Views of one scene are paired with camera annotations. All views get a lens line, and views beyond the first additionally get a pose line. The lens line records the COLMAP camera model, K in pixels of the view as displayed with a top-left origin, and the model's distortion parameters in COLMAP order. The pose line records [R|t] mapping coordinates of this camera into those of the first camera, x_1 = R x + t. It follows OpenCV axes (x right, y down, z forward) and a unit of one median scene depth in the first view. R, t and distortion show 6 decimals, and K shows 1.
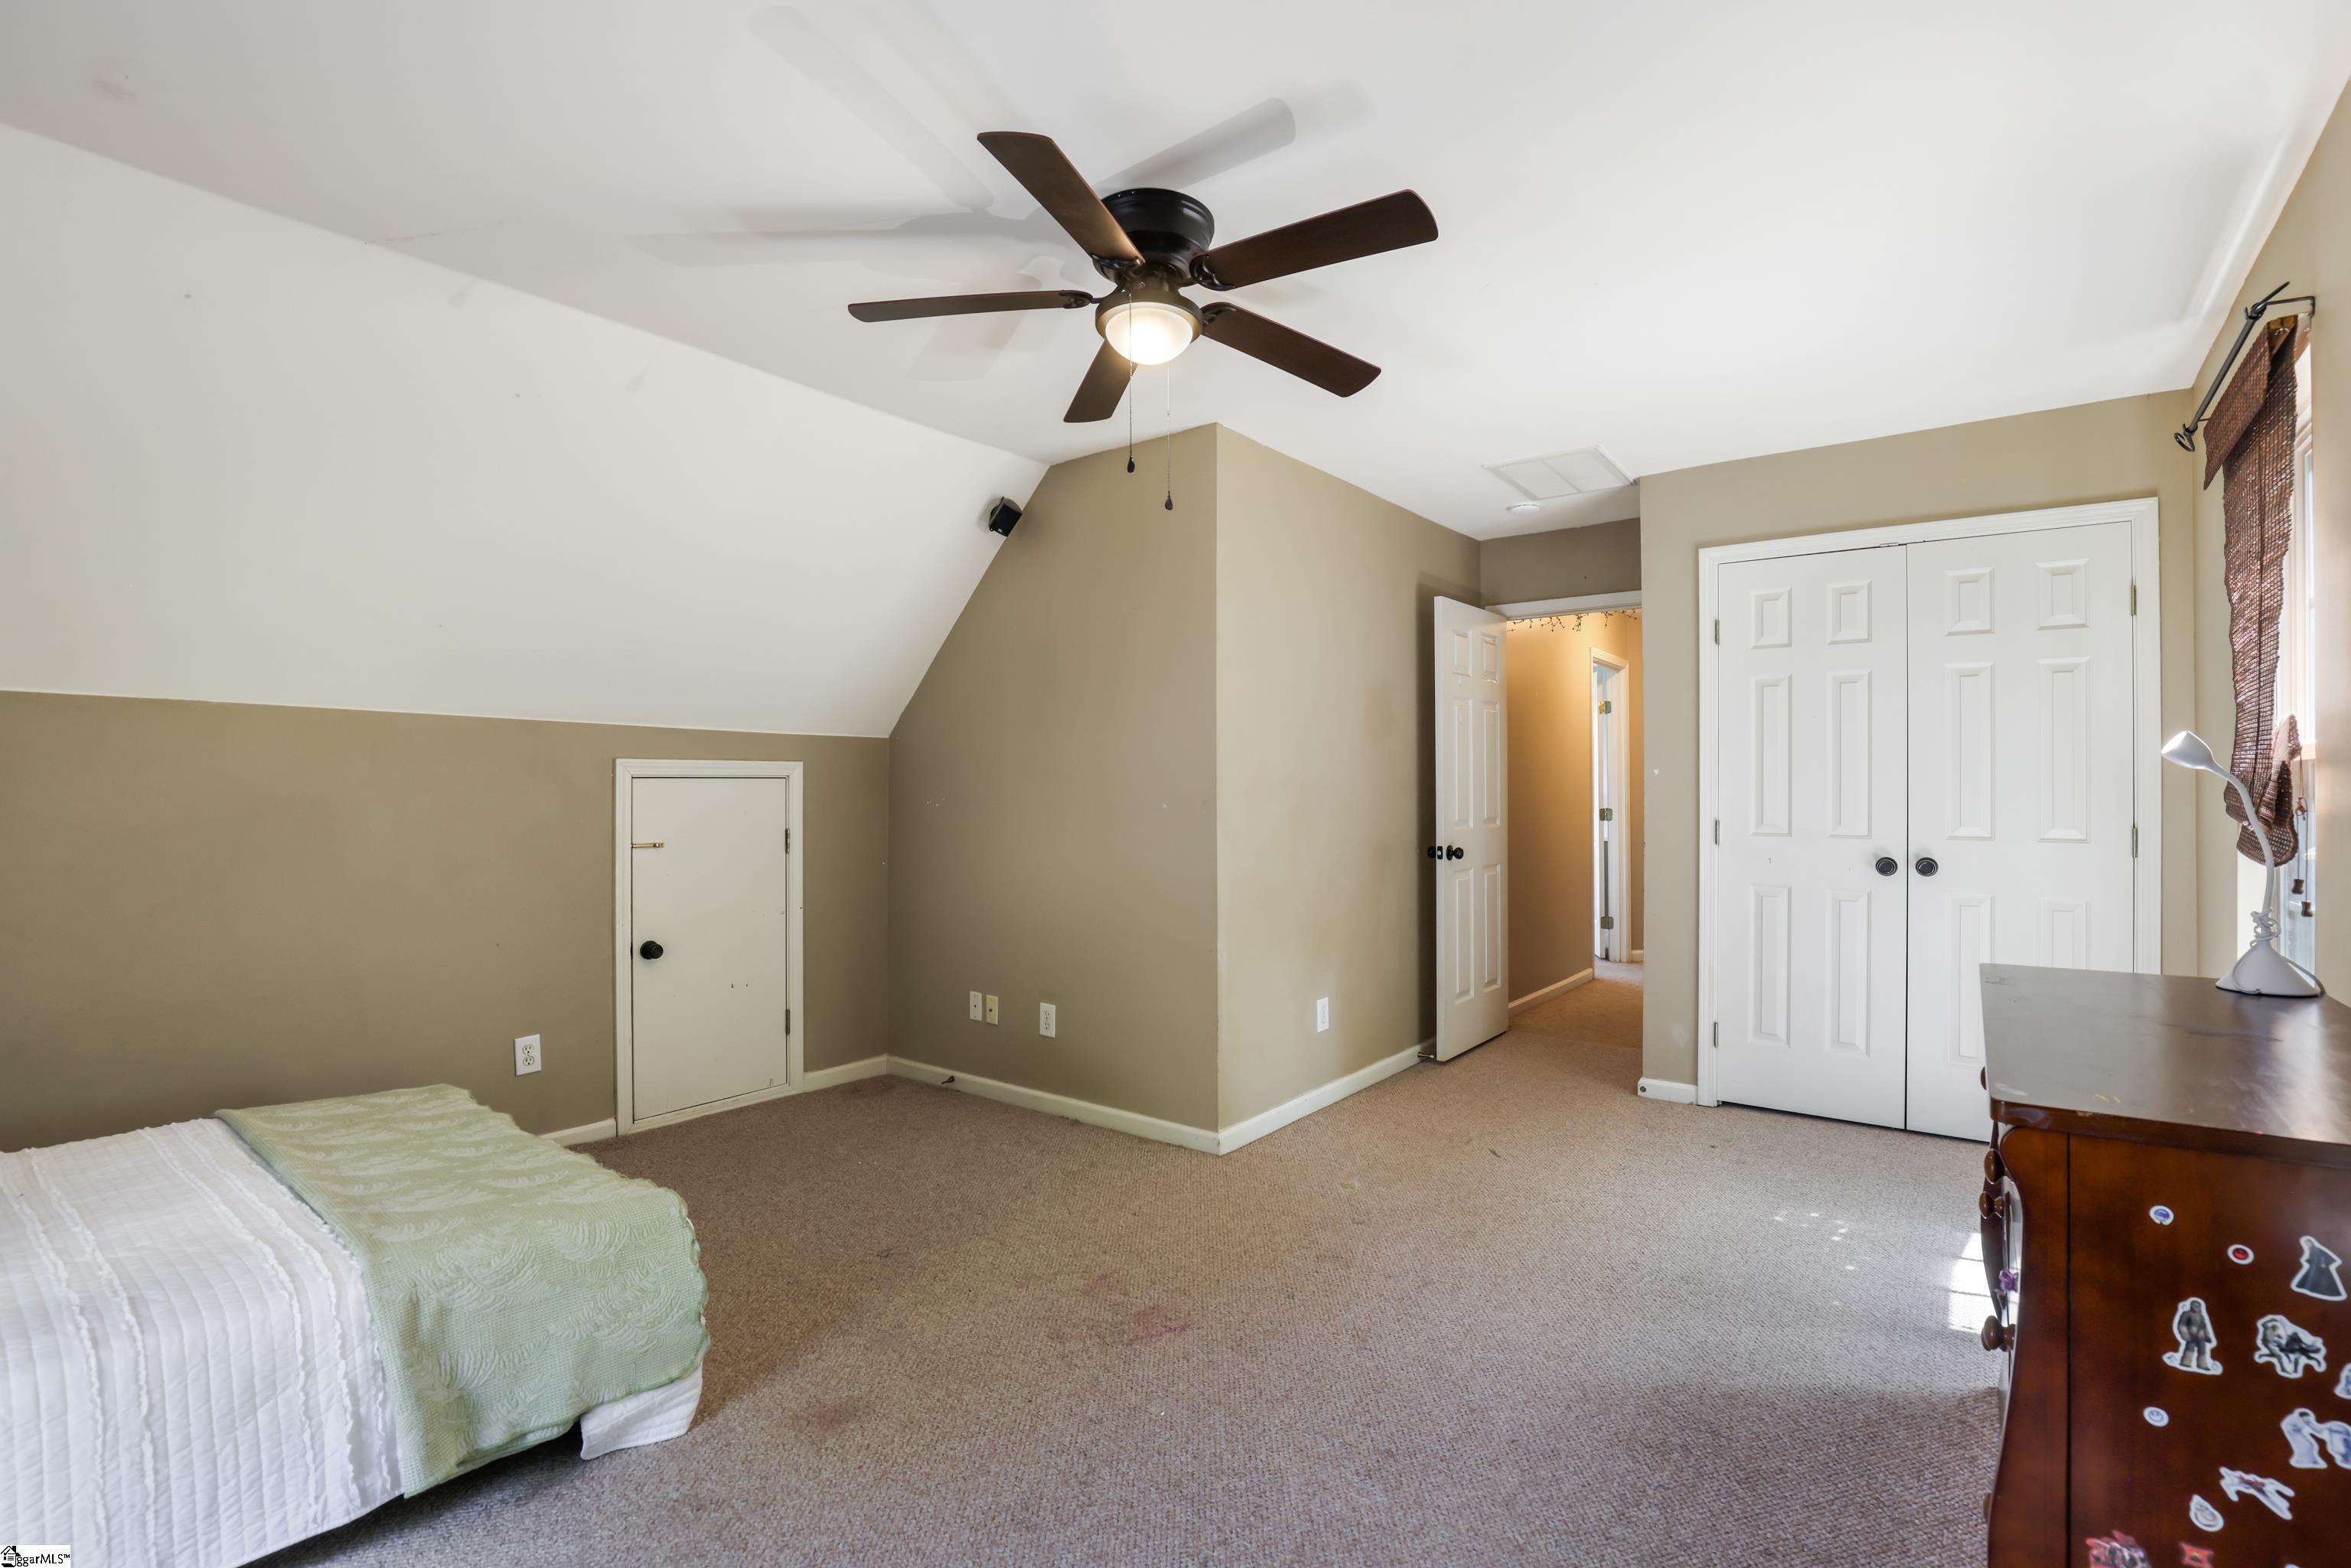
lens RADIAL K [[1078.4, 0, 1184.4], [0, 1078.4, 786.9], [0, 0, 1]] dist [-0.011162, 0.000830]
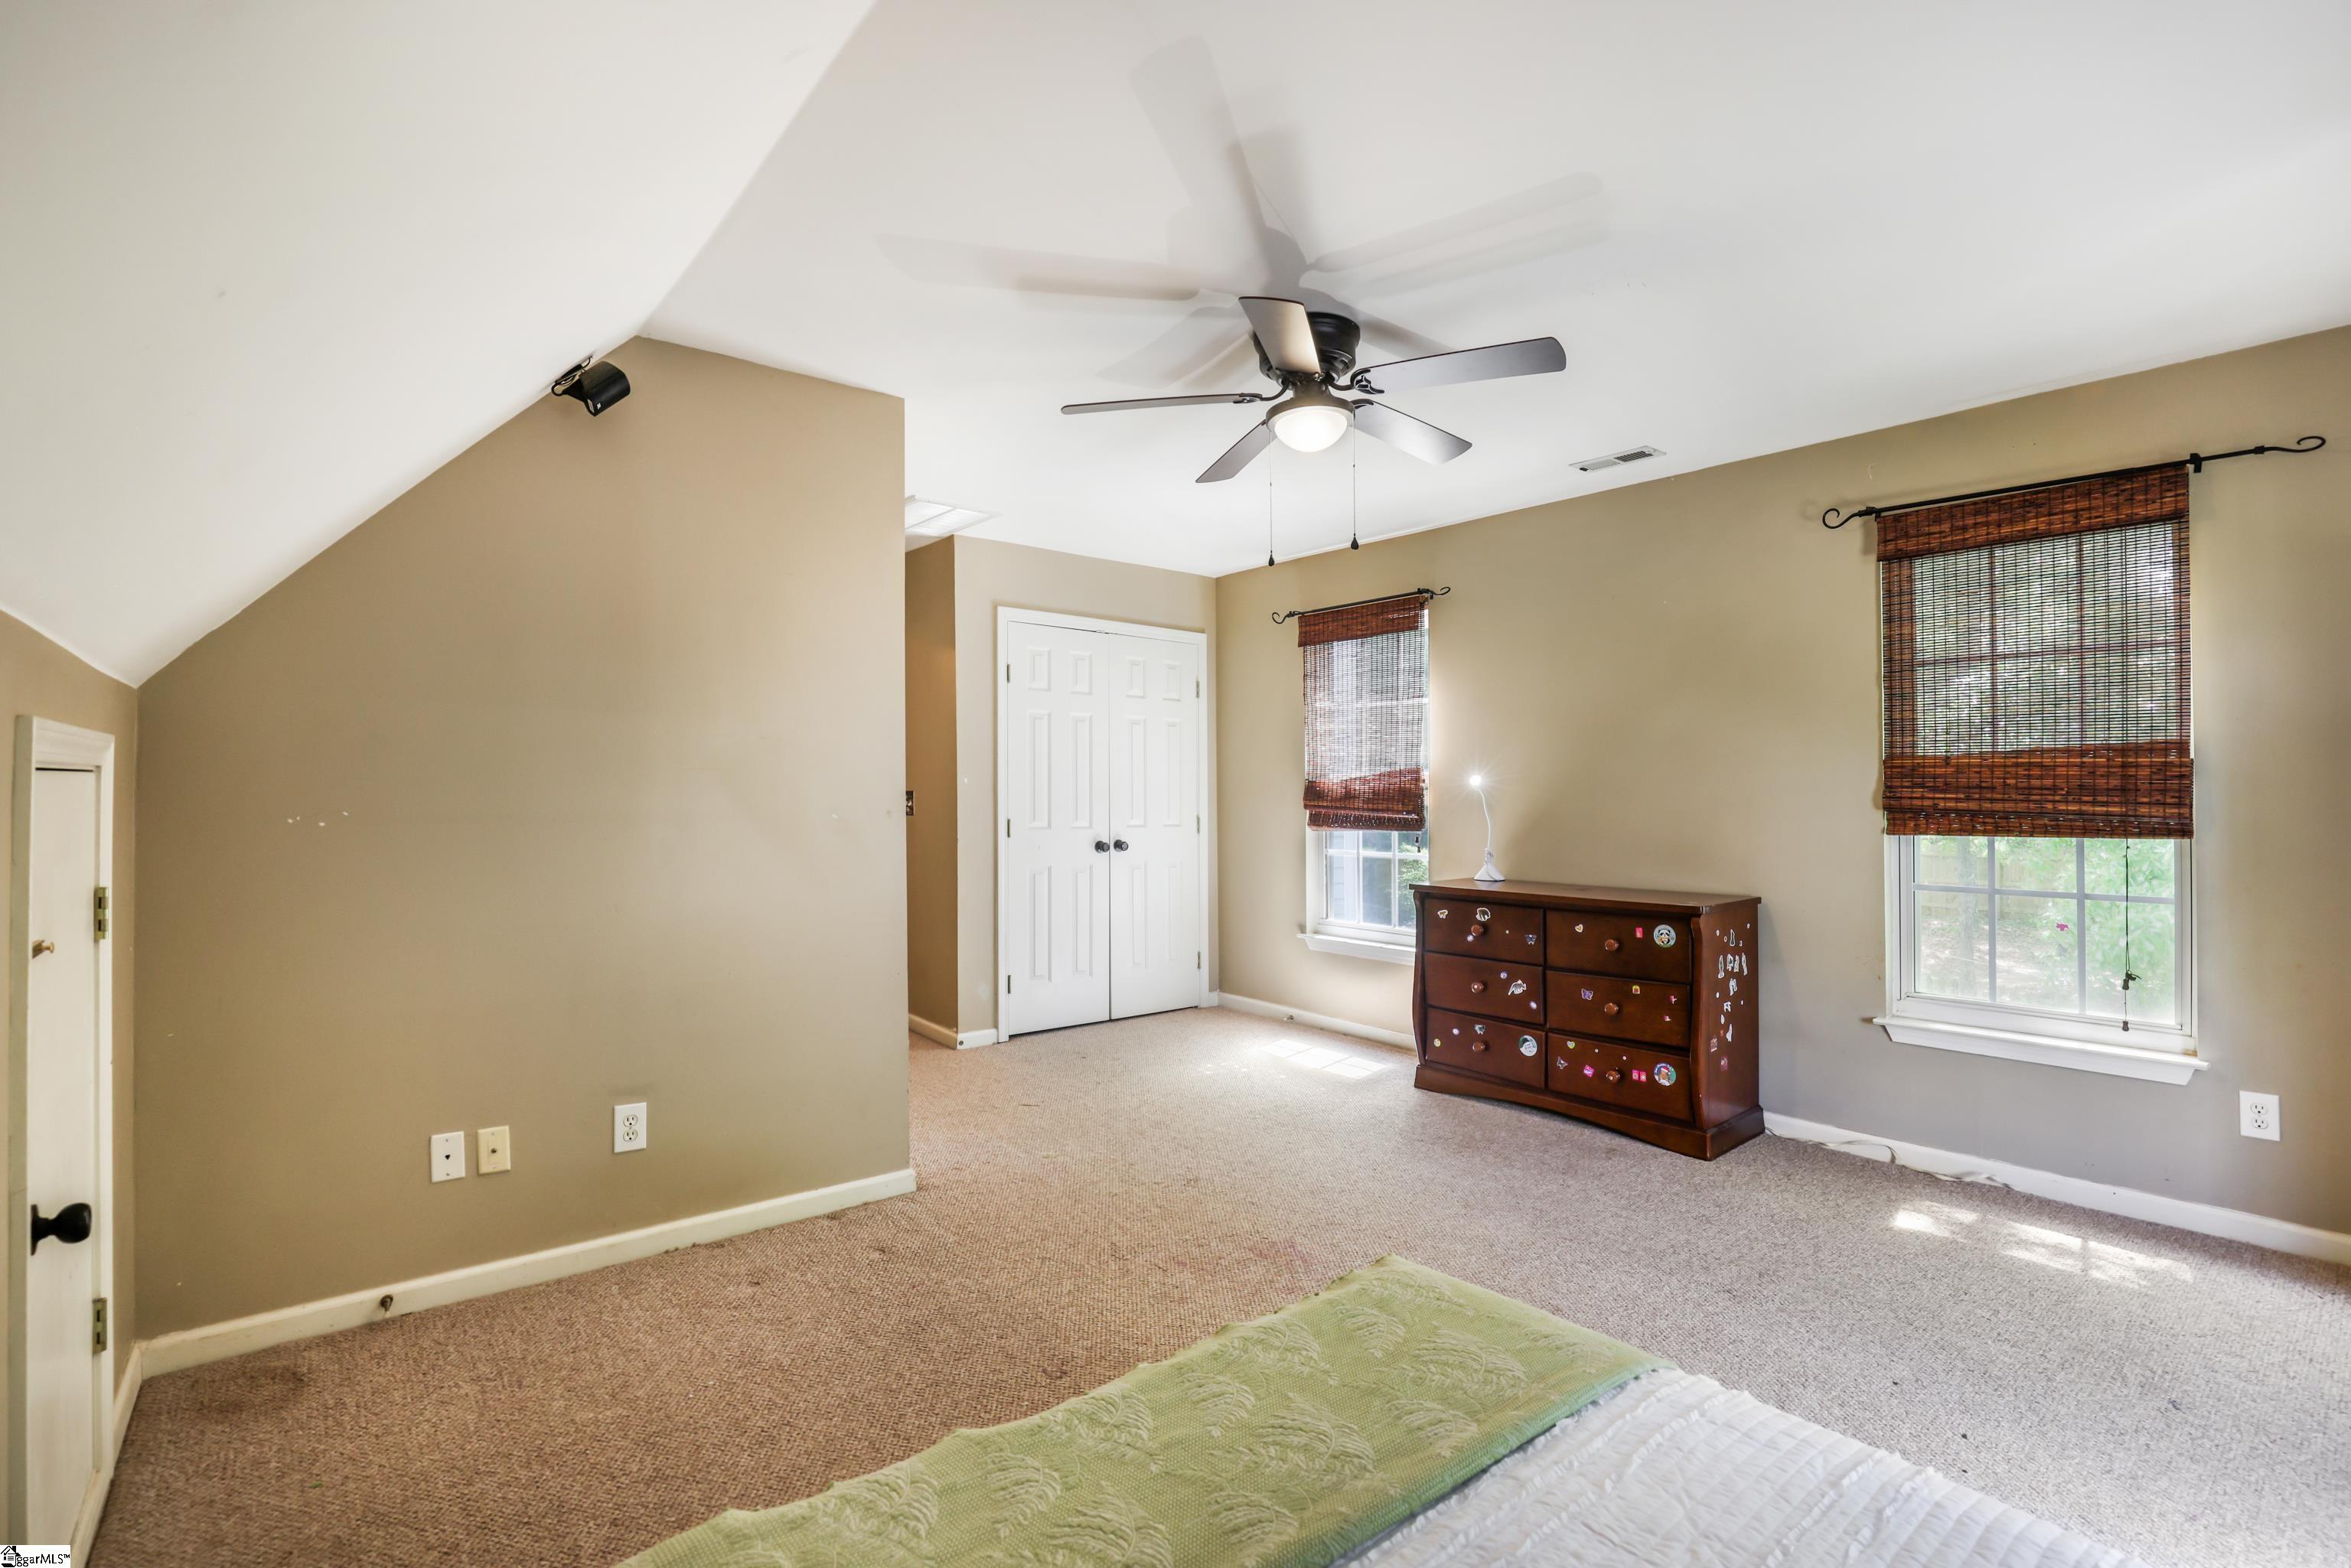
lens RADIAL K [[1078.4, 0, 1181.1], [0, 1078.4, 780.7], [0, 0, 1]] dist [-0.011162, 0.000830]
pose [[0.235069, 0.013203, 0.971889, -0.767805], [-0.008810, 0.999896, -0.011453, -0.002016], [-0.971939, -0.005870, 0.235161, 0.527292]]
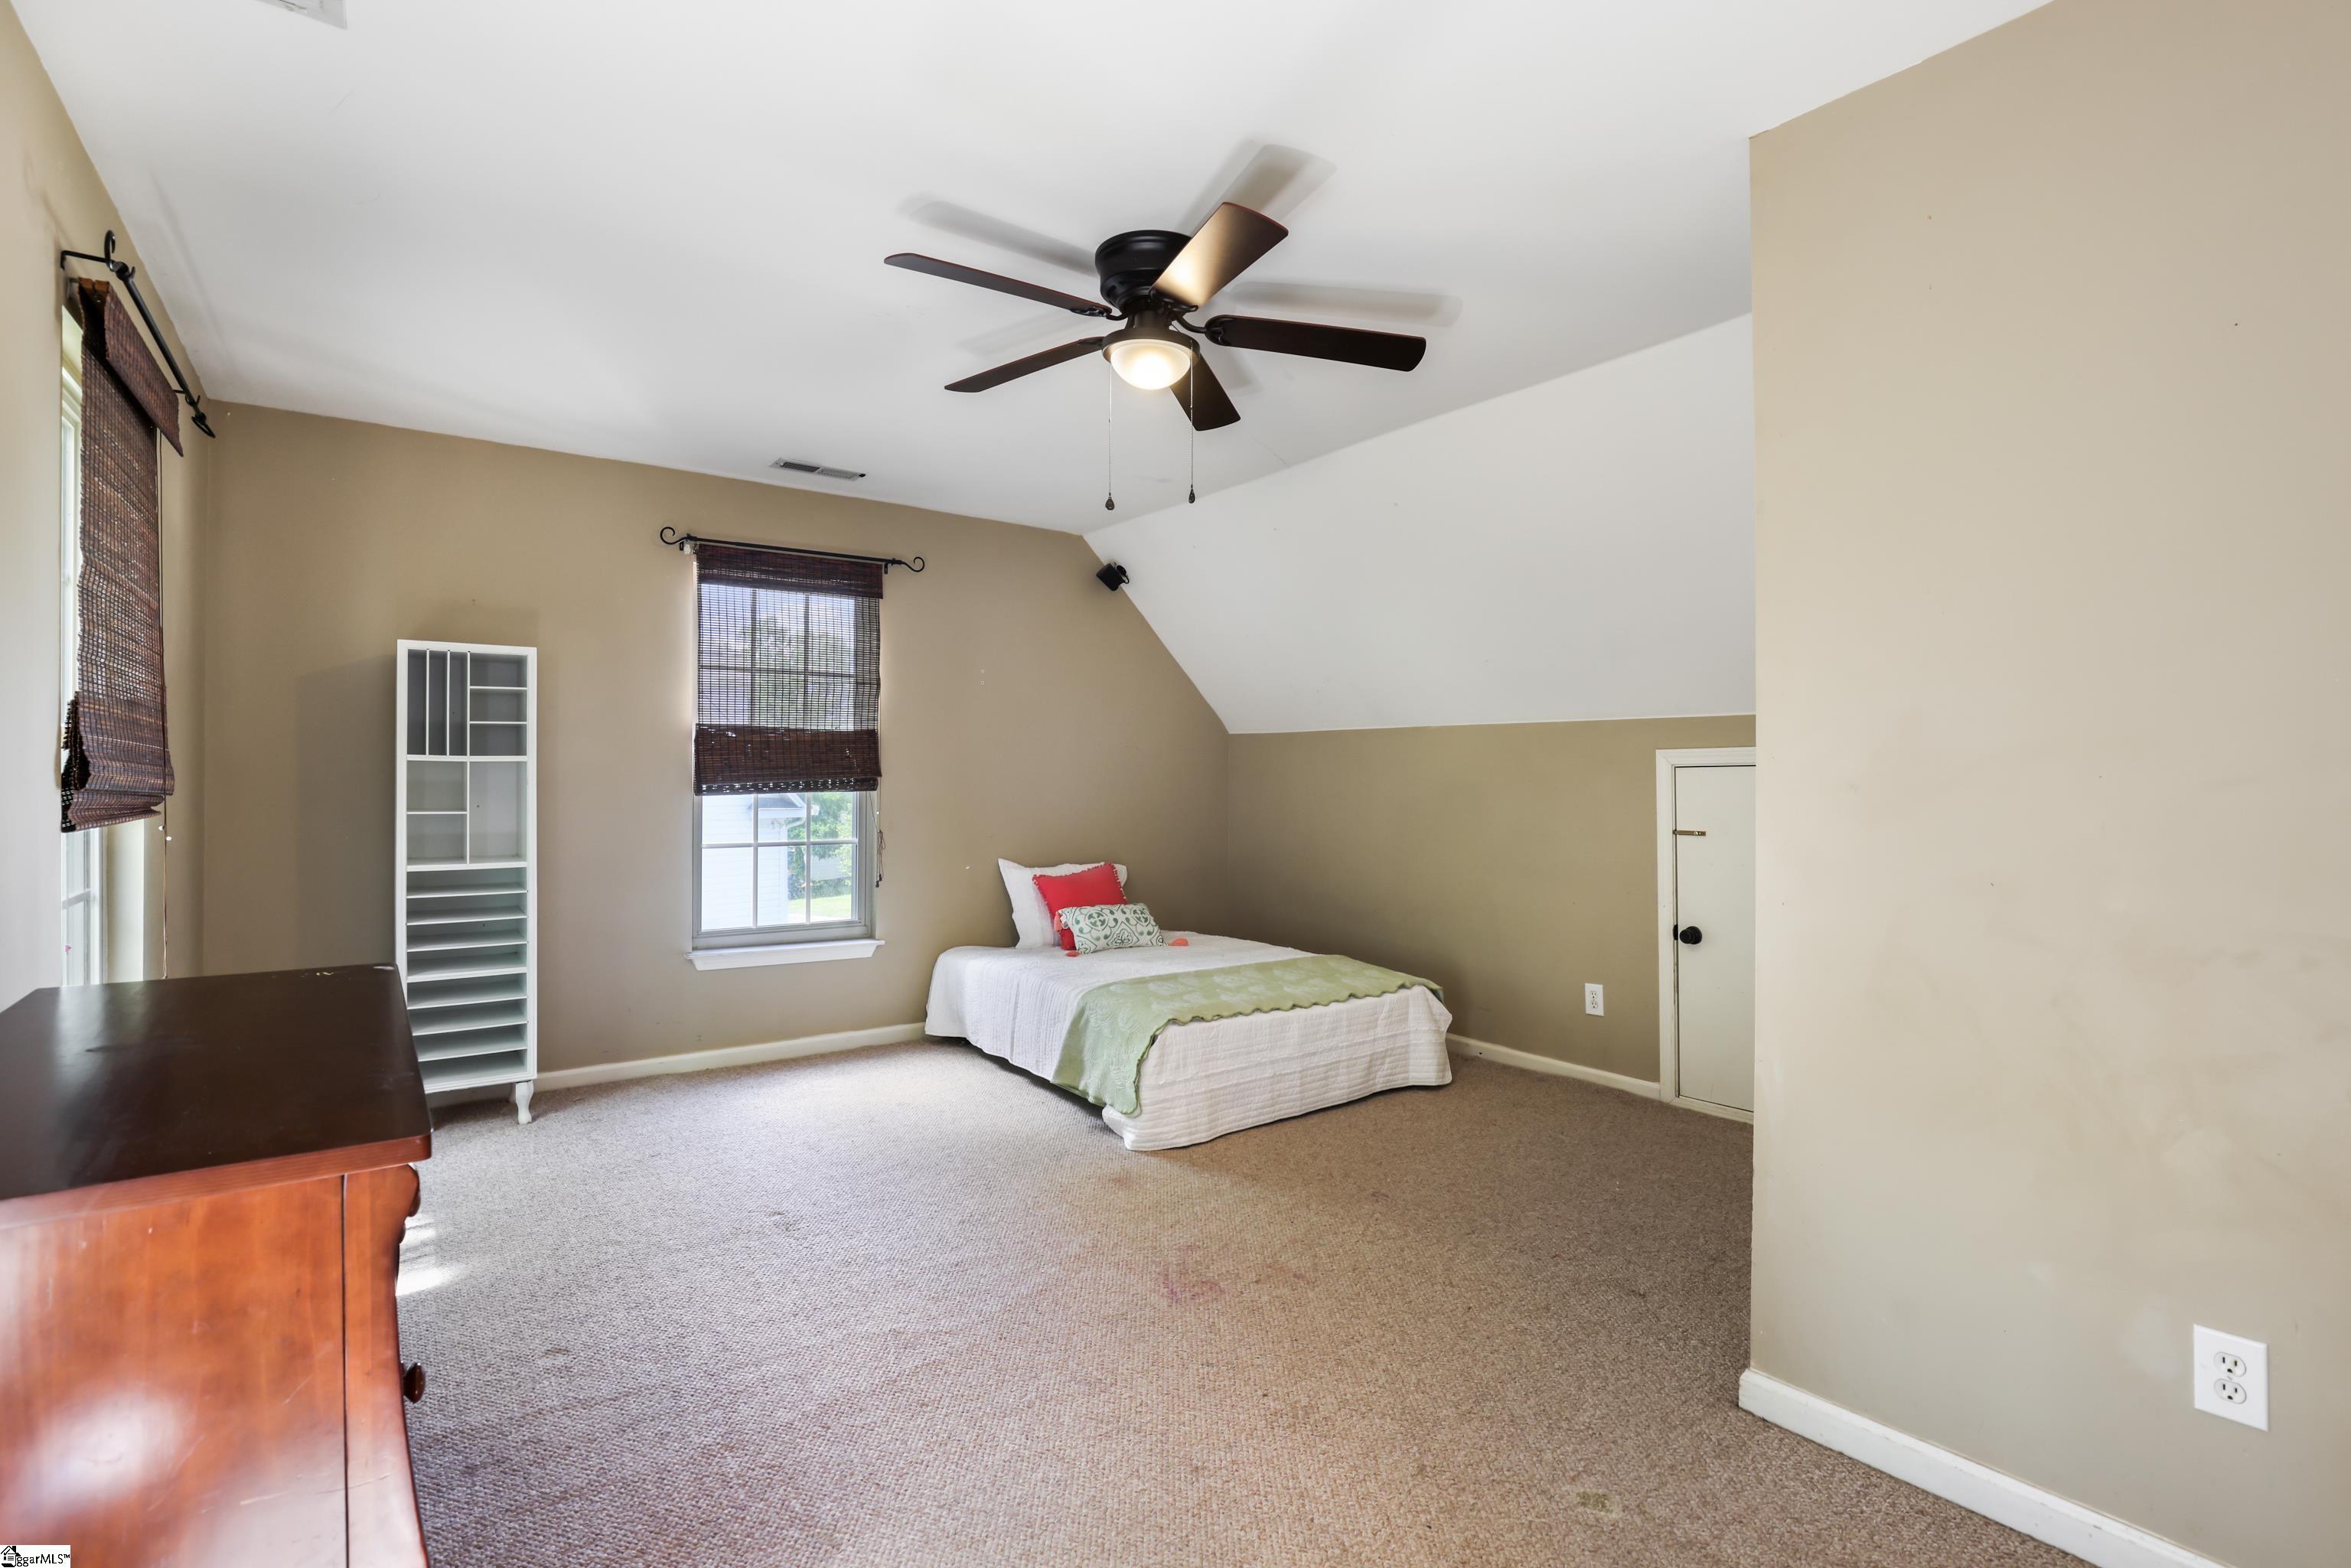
lens RADIAL K [[1078.4, 0, 1176.6], [0, 1078.4, 793.0], [0, 0, 1]] dist [-0.011162, 0.000830]
pose [[-0.274303, 0.005949, -0.961625, 0.631403], [0.005977, 0.999972, 0.004482, 0.009127], [0.961625, -0.004519, -0.274331, 0.823837]]
